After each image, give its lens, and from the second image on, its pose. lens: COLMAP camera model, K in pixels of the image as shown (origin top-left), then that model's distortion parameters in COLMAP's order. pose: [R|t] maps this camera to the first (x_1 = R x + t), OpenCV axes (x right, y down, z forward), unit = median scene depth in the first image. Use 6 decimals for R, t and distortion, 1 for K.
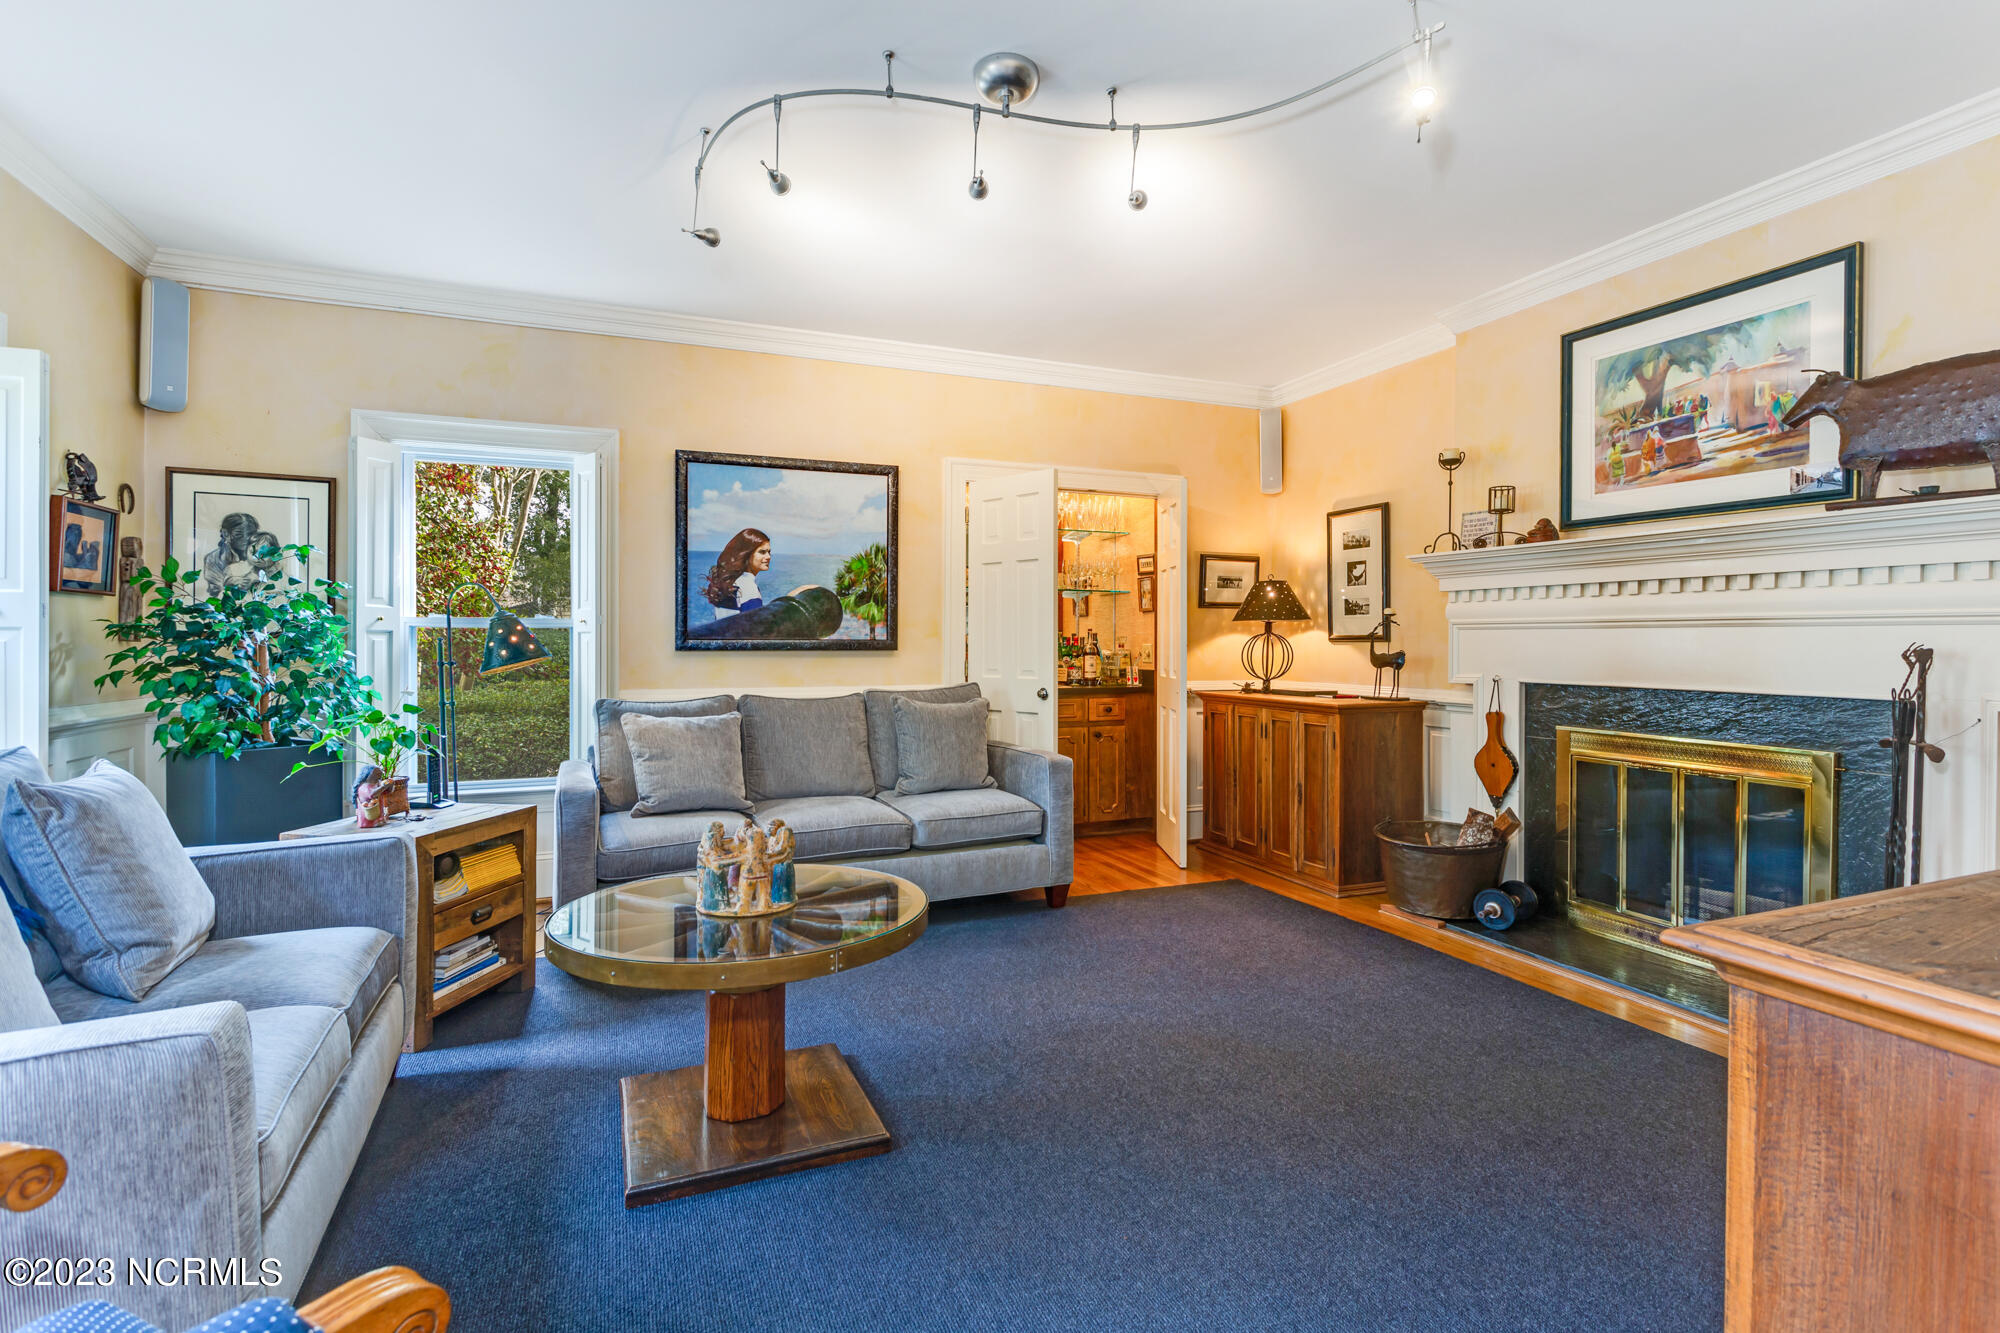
lens RADIAL K [[958.8, 0, 1001.5], [0, 958.8, 652.6], [0, 0, 1]] dist [0.001661, 0.000155]
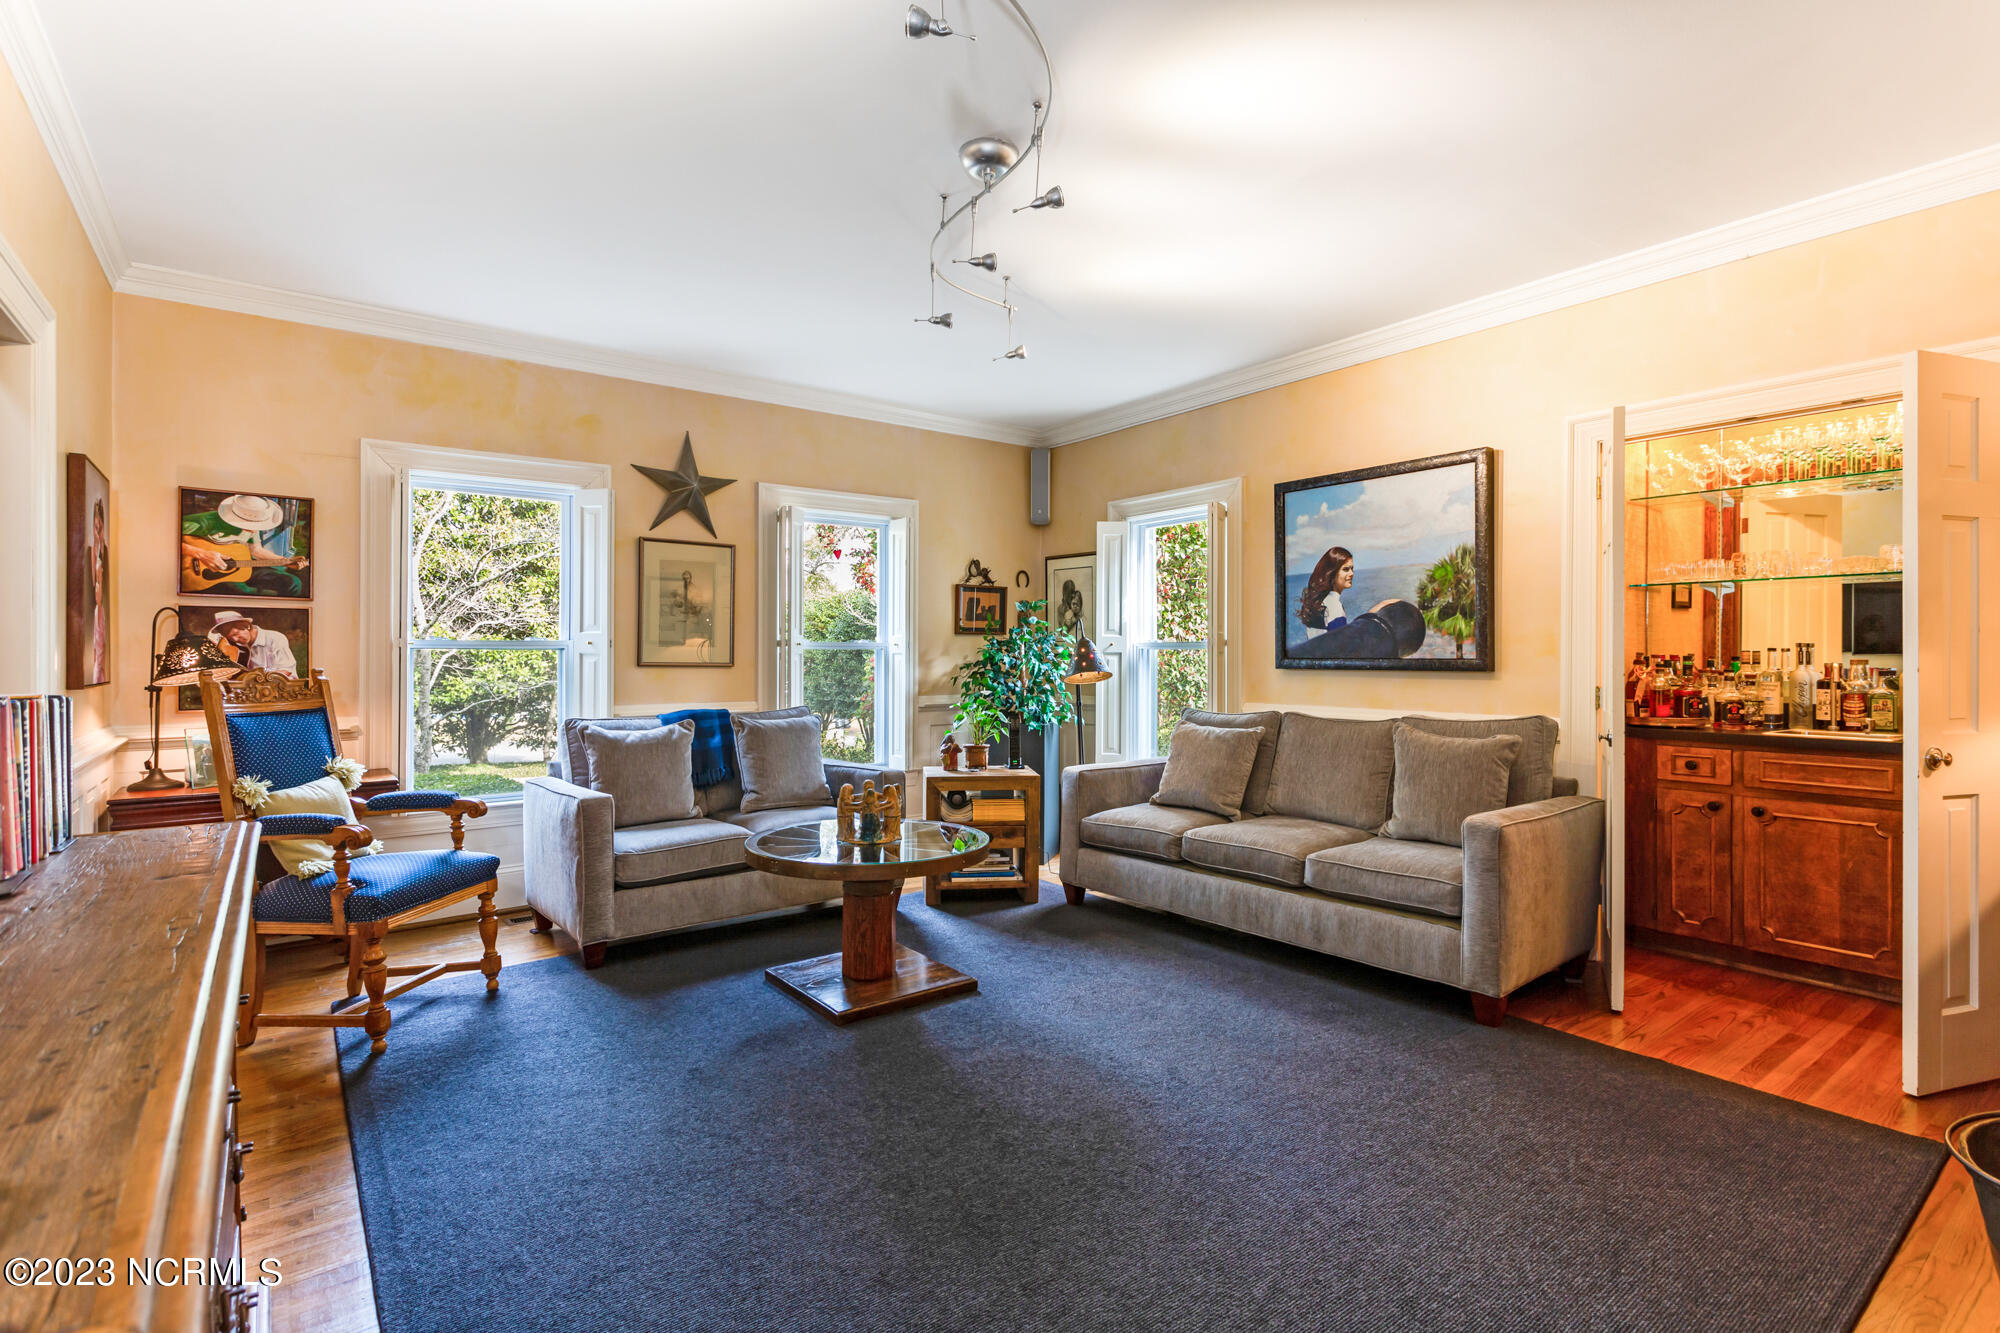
lens RADIAL K [[958.8, 0, 1003.9], [0, 958.8, 661.6], [0, 0, 1]] dist [0.001661, 0.000155]
pose [[0.252177, 0.003182, -0.967676, 0.612747], [-0.013776, 0.999905, -0.000302, -0.005451], [0.967583, 0.013407, 0.252197, 0.415653]]
